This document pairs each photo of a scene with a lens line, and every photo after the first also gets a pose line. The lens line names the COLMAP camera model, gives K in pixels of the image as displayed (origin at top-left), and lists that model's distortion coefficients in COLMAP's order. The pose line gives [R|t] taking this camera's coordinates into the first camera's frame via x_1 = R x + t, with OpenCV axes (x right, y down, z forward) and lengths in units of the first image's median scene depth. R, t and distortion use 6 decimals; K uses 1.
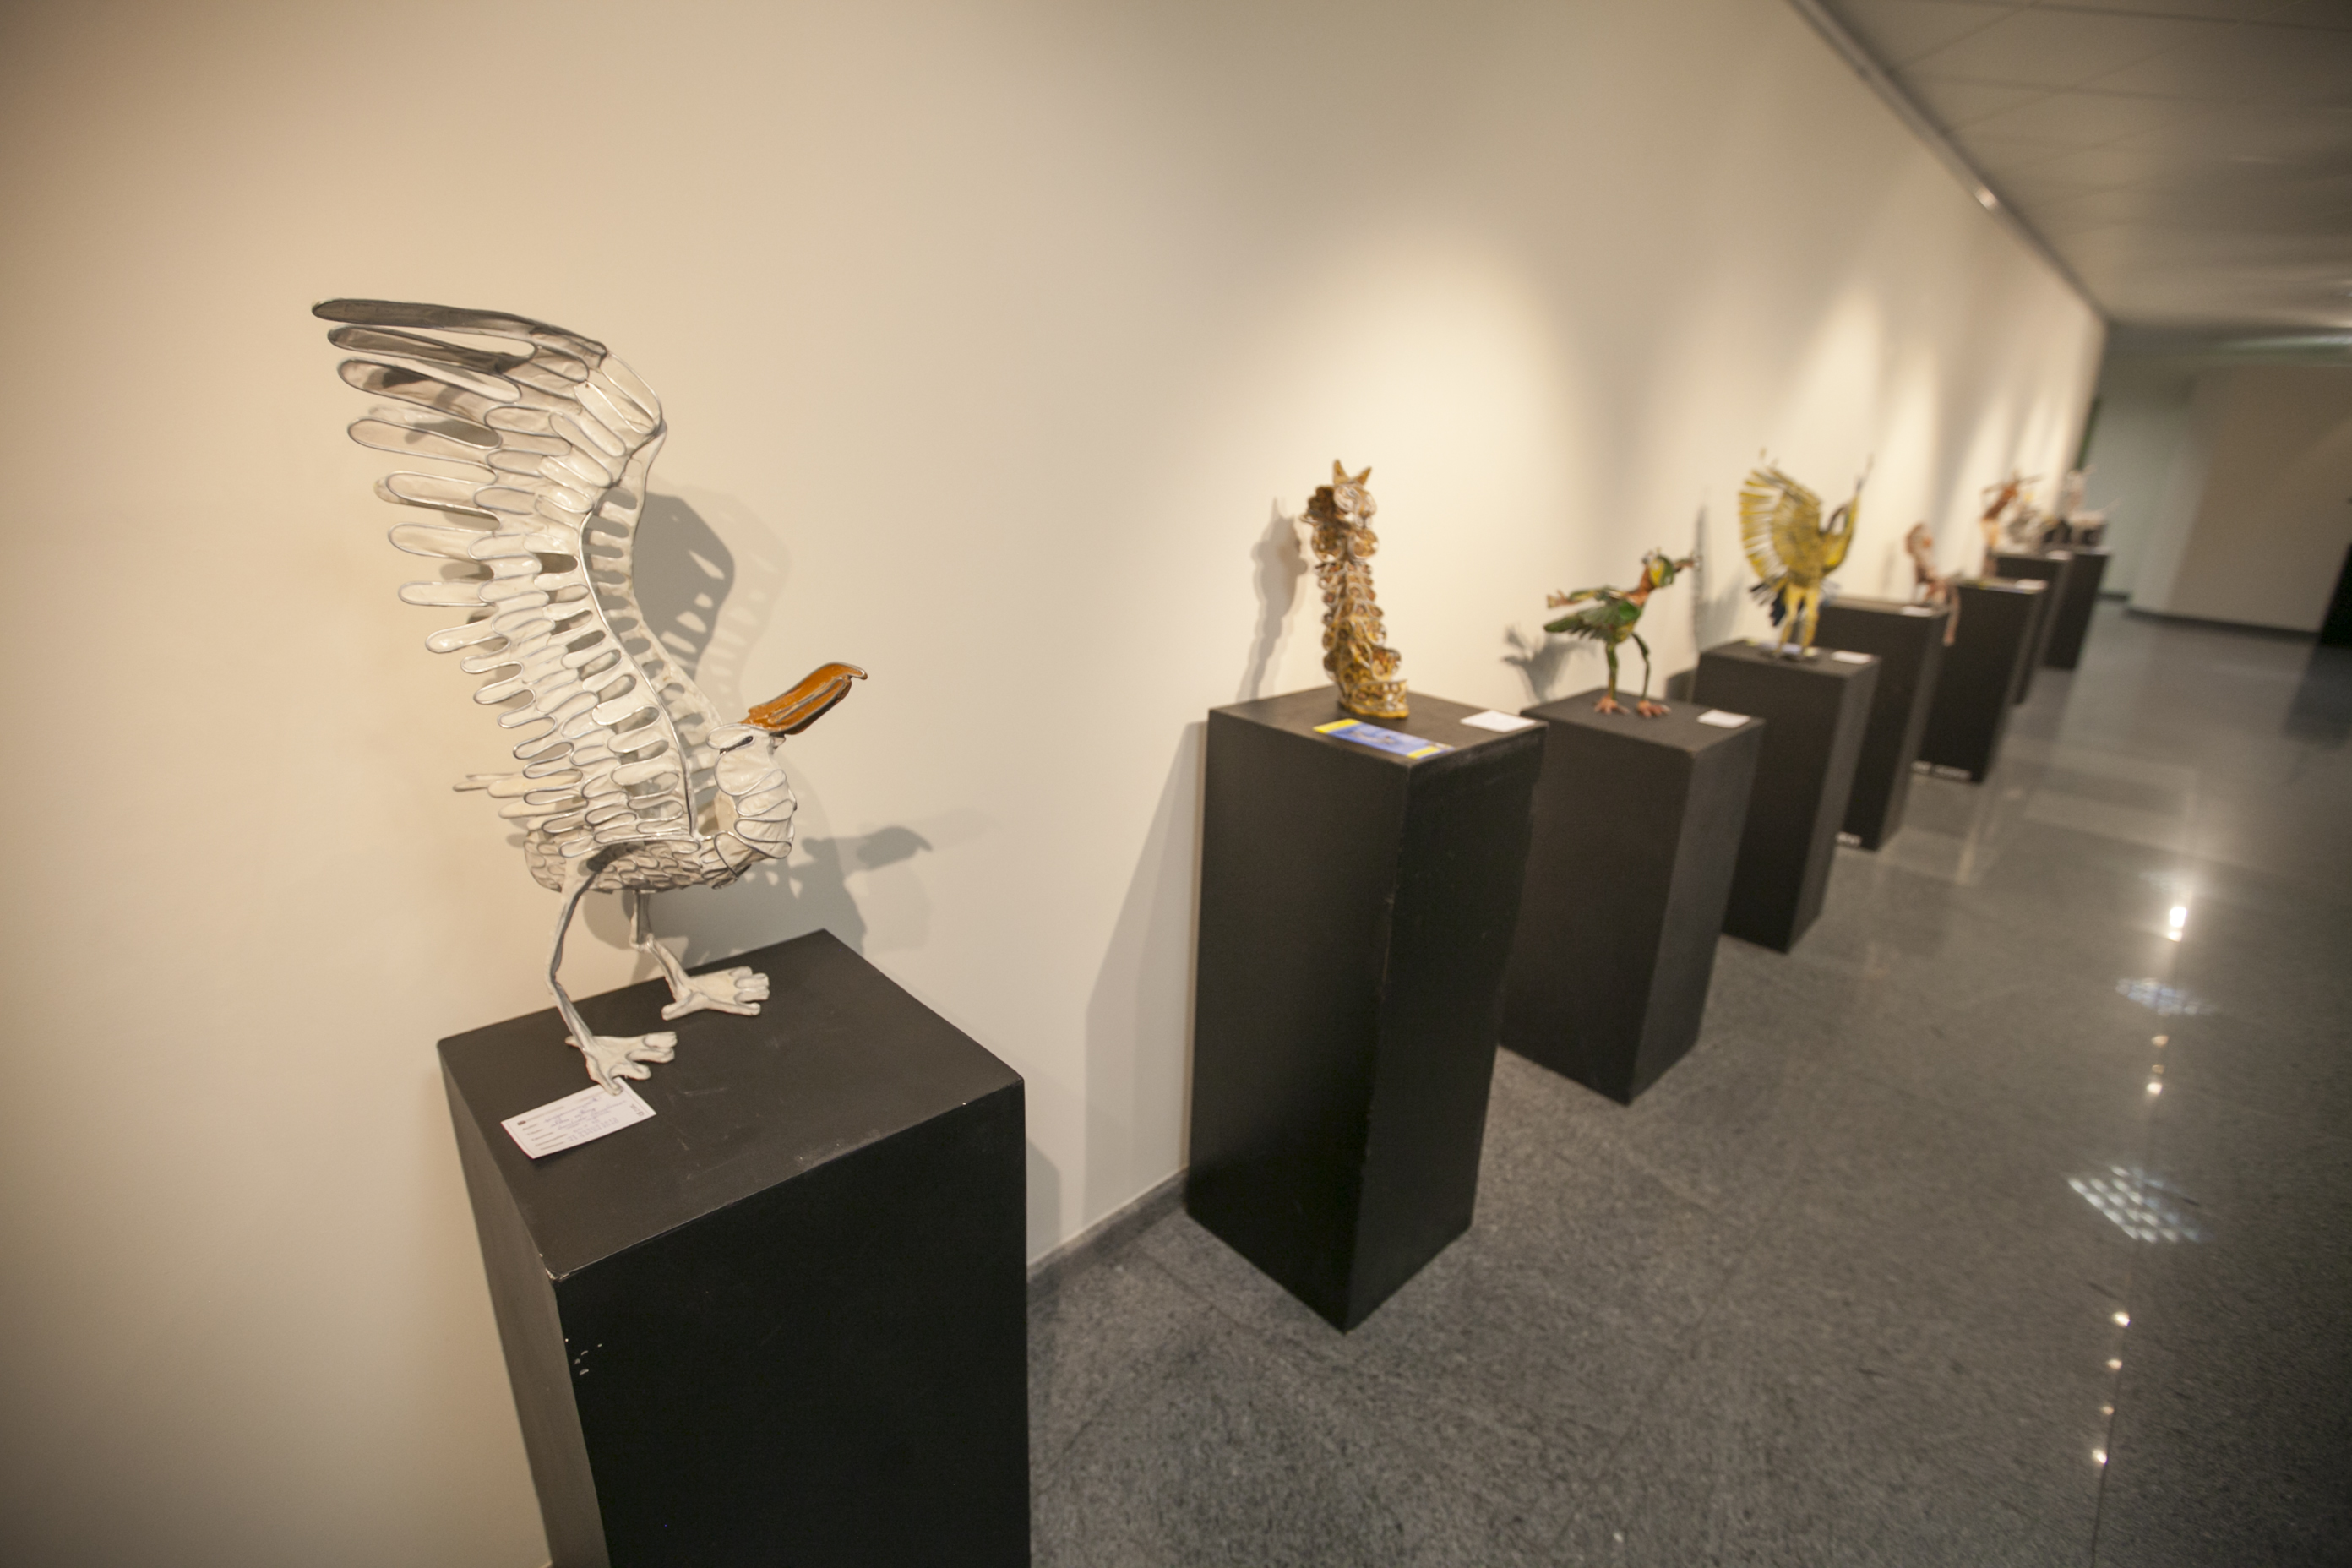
lens RADIAL K [[1072.0, 0, 1175.8], [0, 1072.0, 778.5], [0, 0, 1]] dist [-0.049084, 0.011783]
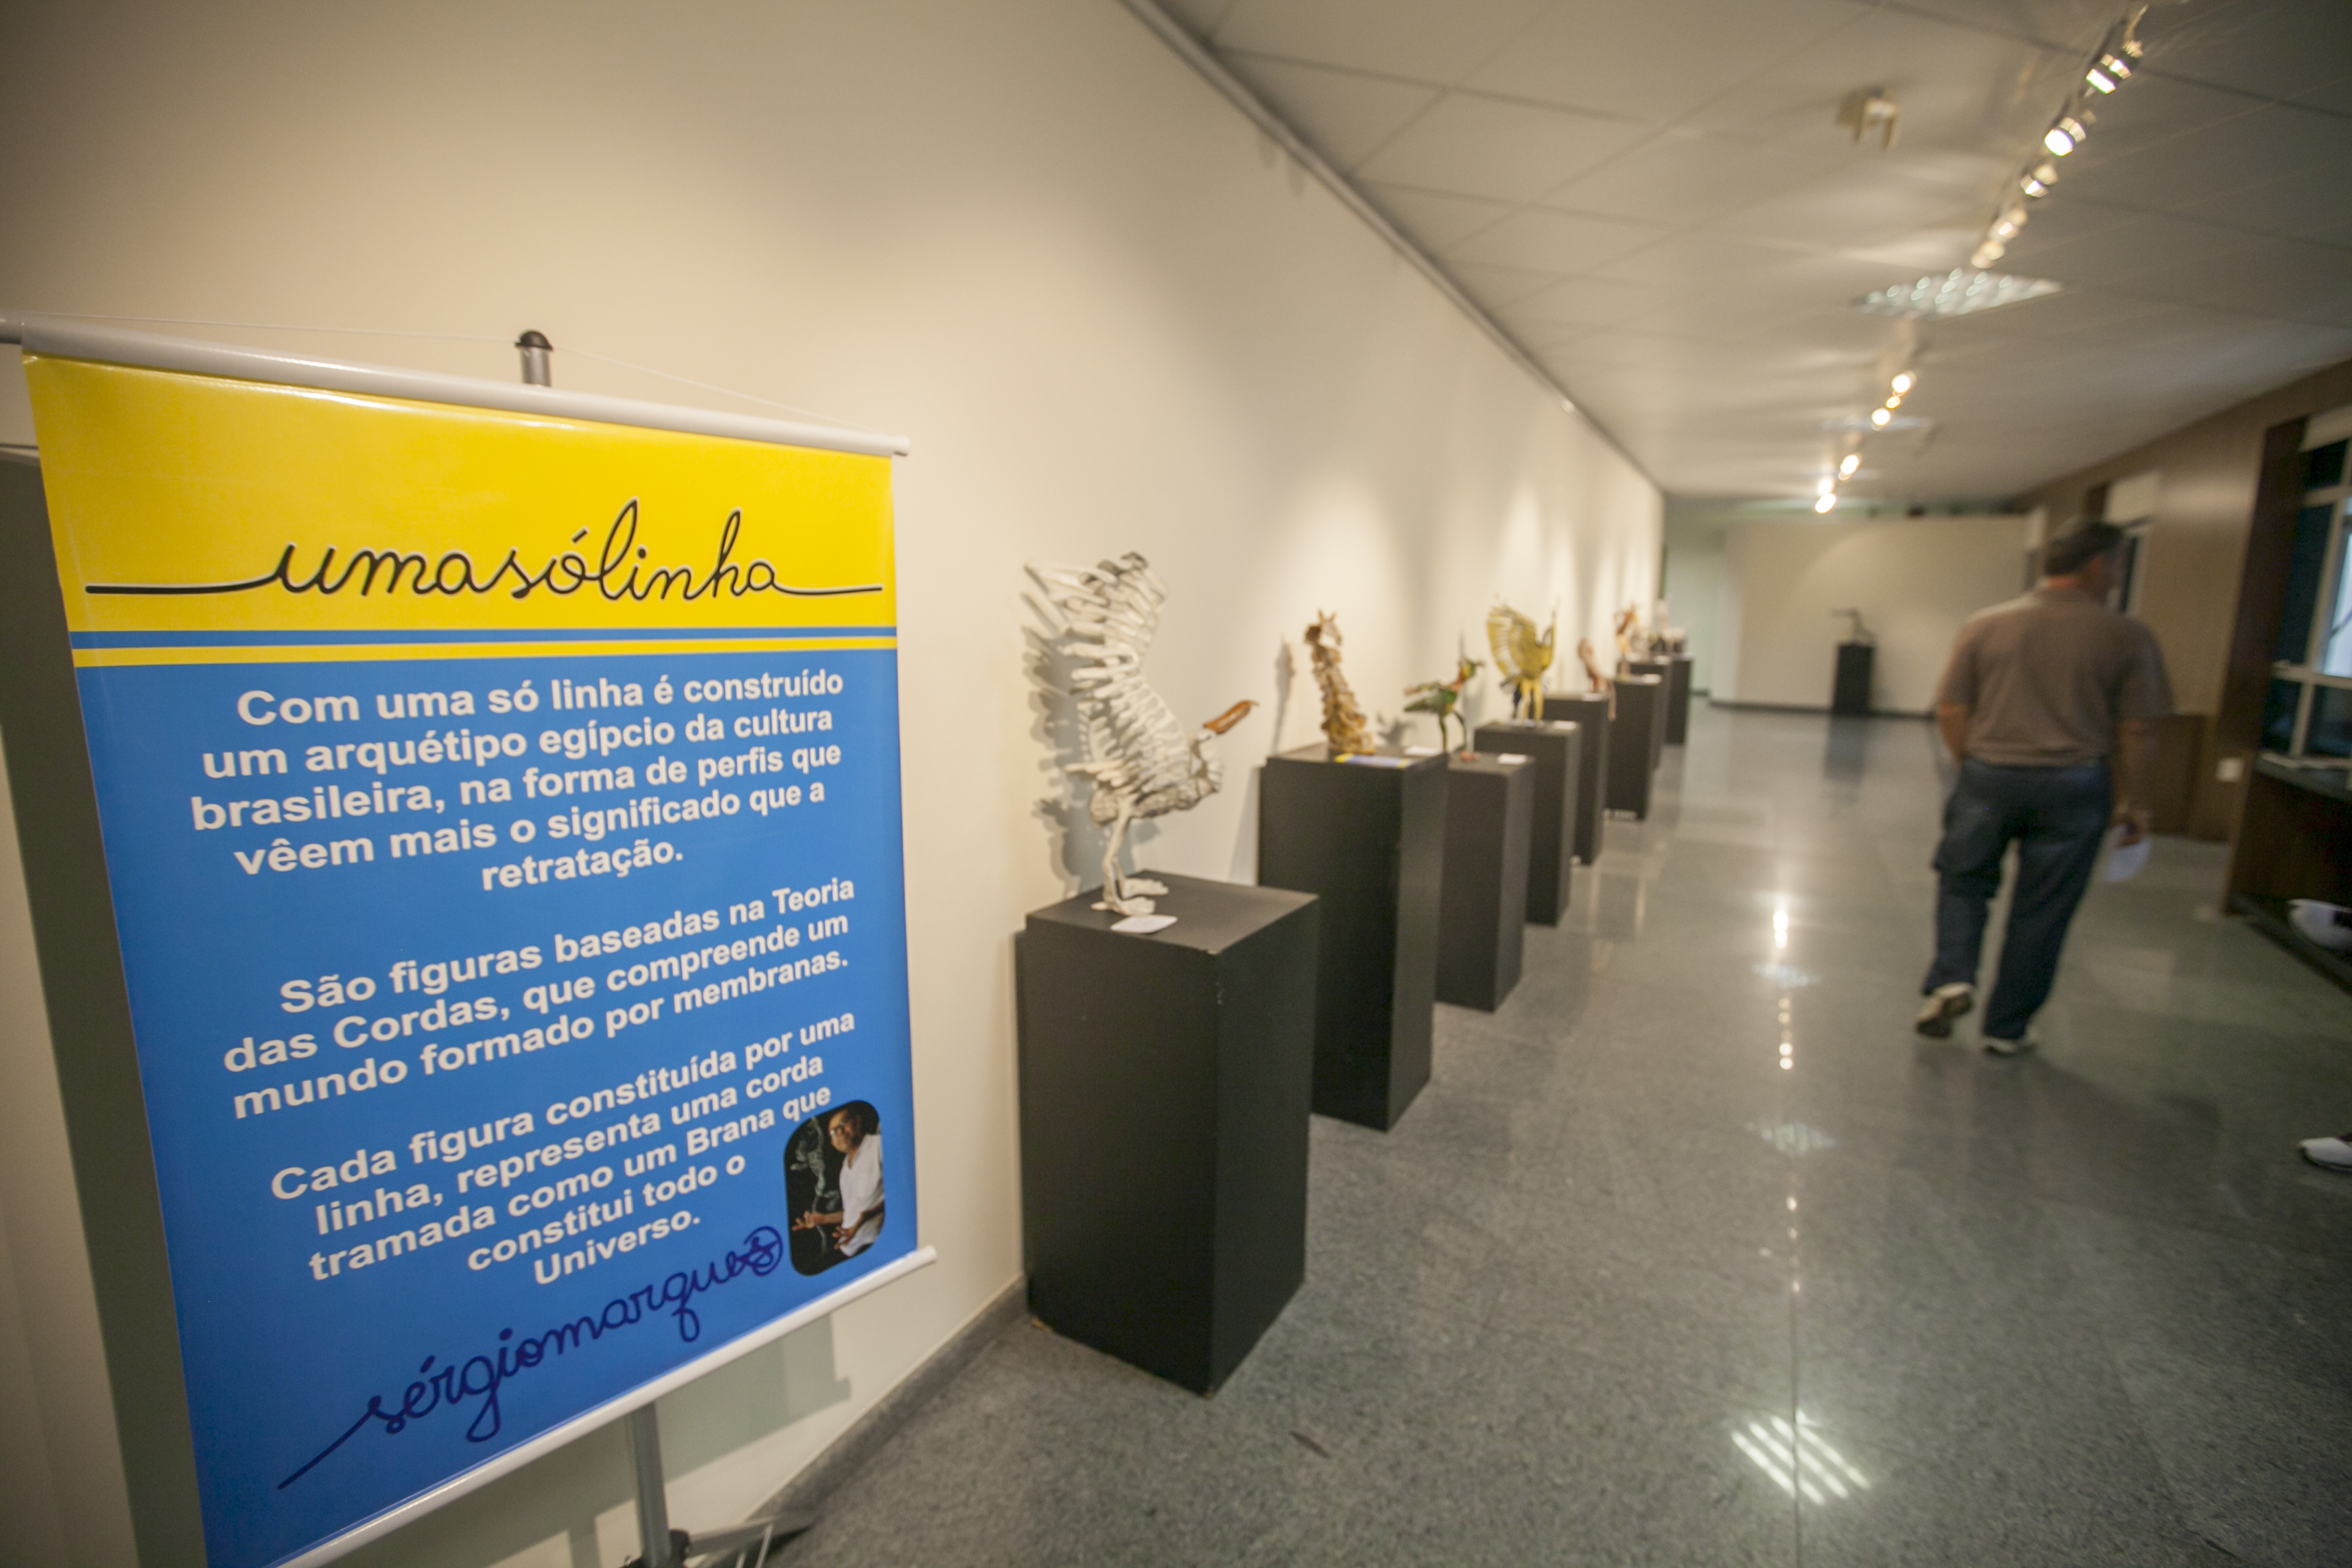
lens RADIAL K [[1072.0, 0, 1175.8], [0, 1072.0, 778.5], [0, 0, 1]] dist [-0.049084, 0.011783]
pose [[0.961368, -0.073882, 0.265166, -0.501352], [0.110632, 0.985786, -0.126438, 0.151105], [-0.252055, 0.150889, 0.955877, -0.508234]]
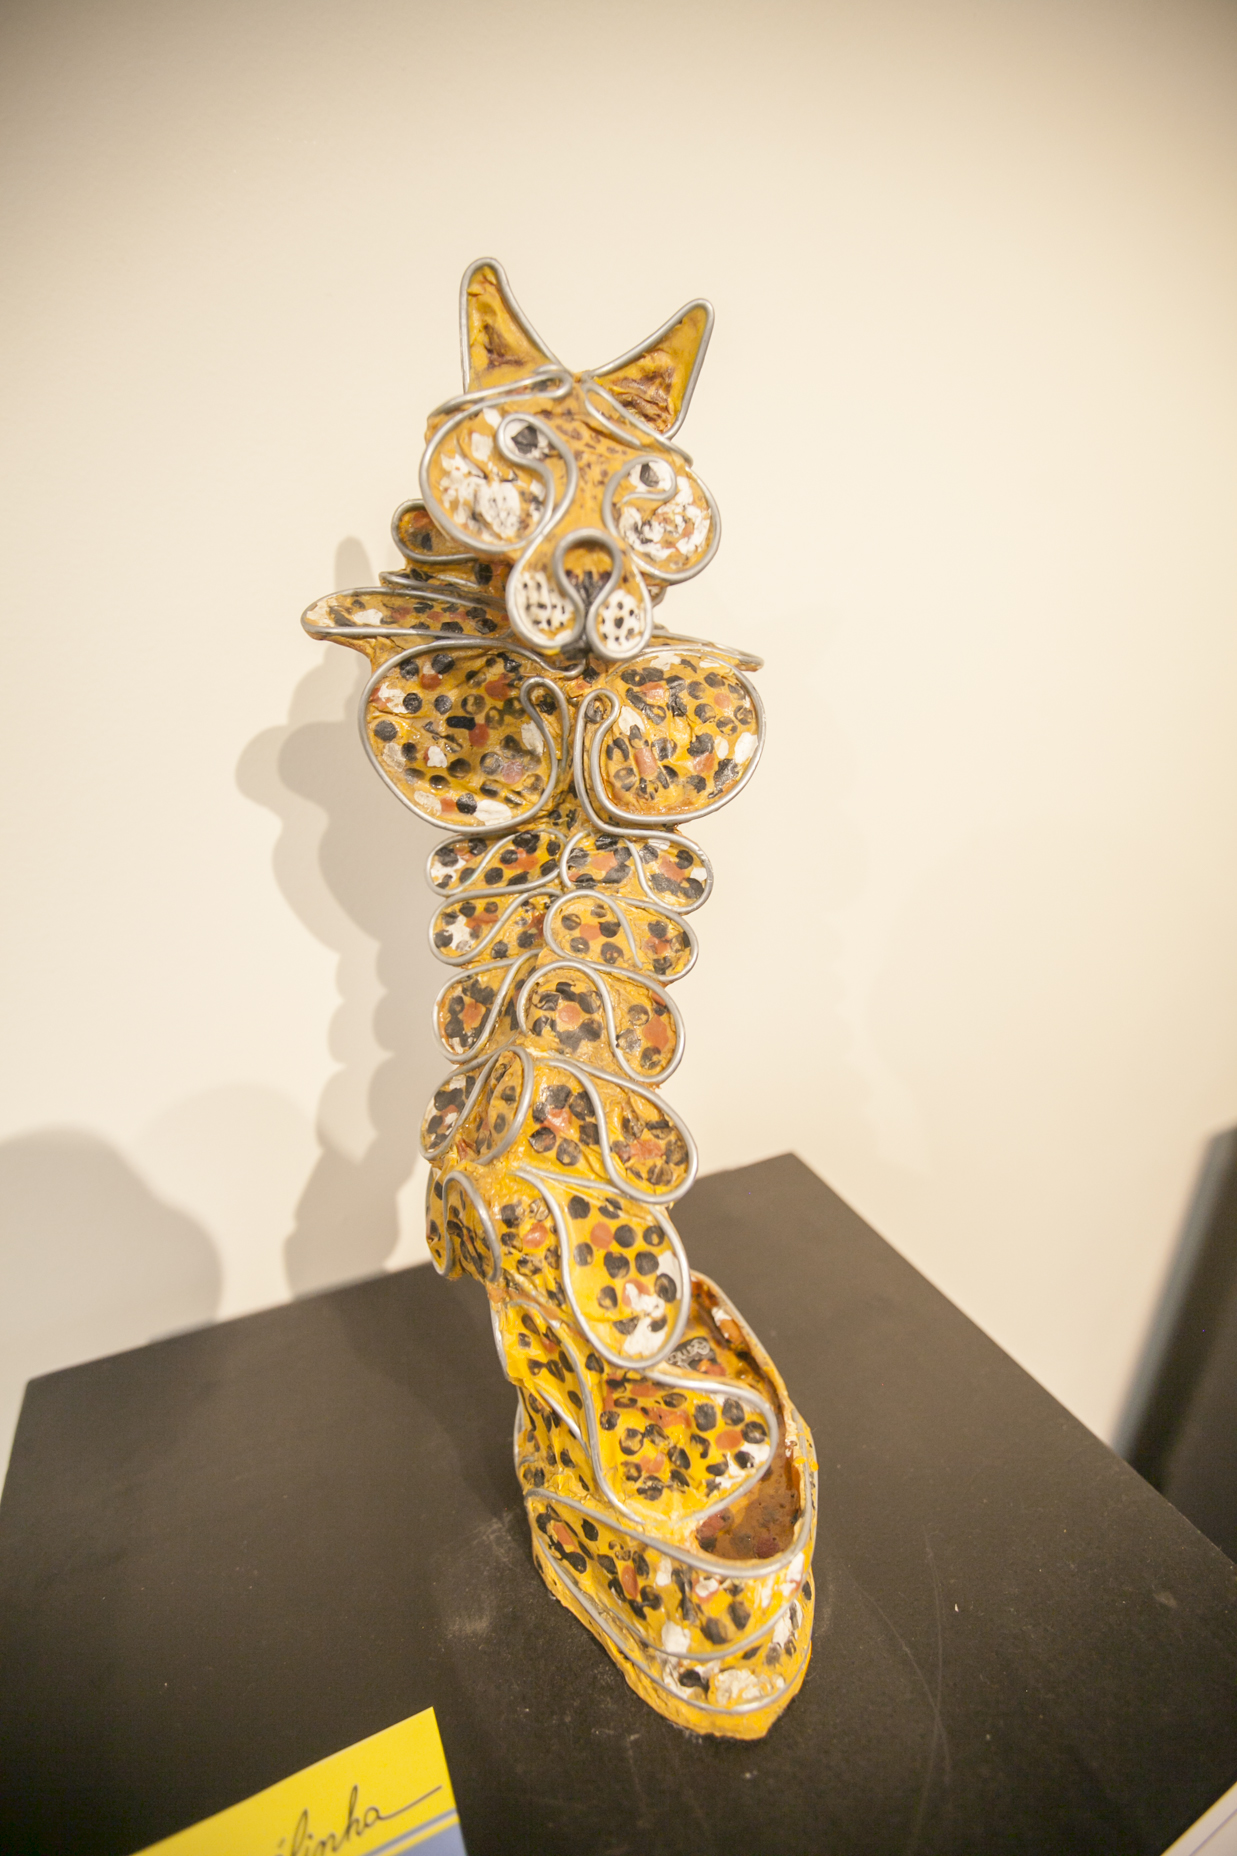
lens RADIAL K [[845.9, 0, 618.5], [0, 845.9, 928.0], [0, 0, 1]] dist [-0.049084, 0.011783]
pose [[0.951743, 0.083278, -0.295382, 0.199254], [-0.070498, 0.996067, 0.053677, -0.179332], [0.298690, -0.030263, 0.953870, 0.788849]]
